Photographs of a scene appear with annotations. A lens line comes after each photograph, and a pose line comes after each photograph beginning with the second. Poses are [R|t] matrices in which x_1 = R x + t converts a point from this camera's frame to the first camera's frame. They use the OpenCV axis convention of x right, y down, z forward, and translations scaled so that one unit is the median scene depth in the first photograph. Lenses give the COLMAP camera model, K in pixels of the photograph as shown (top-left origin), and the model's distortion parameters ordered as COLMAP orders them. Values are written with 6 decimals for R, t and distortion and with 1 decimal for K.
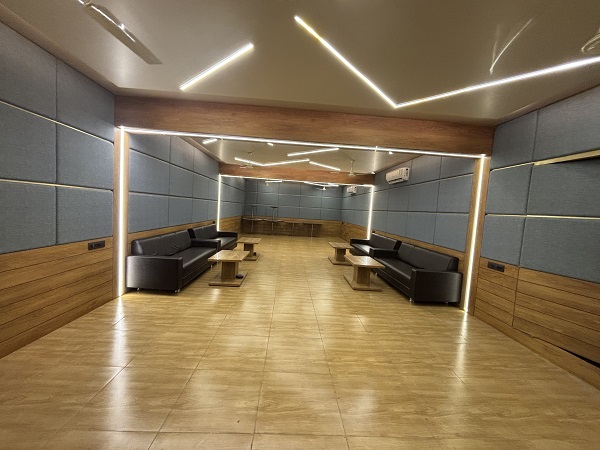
lens RADIAL K [[242.3, 0, 300.0], [0, 242.3, 225.0], [0, 0, 1]] dist [0.001624, -0.000079]
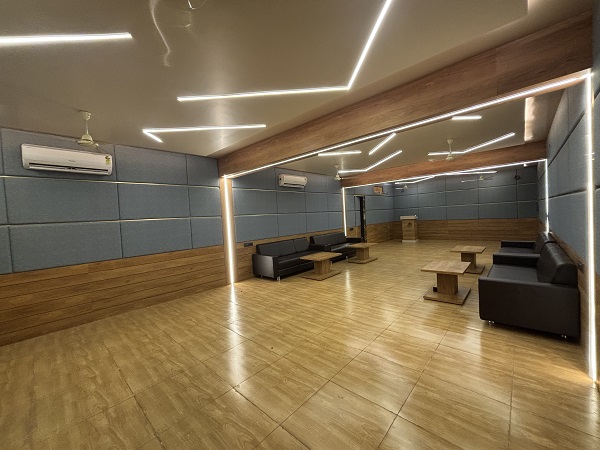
lens RADIAL K [[242.3, 0, 300.0], [0, 242.3, 225.0], [0, 0, 1]] dist [0.001624, -0.000079]
pose [[0.694614, -0.073787, -0.715589, 0.697148], [0.051088, 0.997274, -0.053242, 0.032304], [0.717566, 0.000425, 0.696490, 0.208491]]
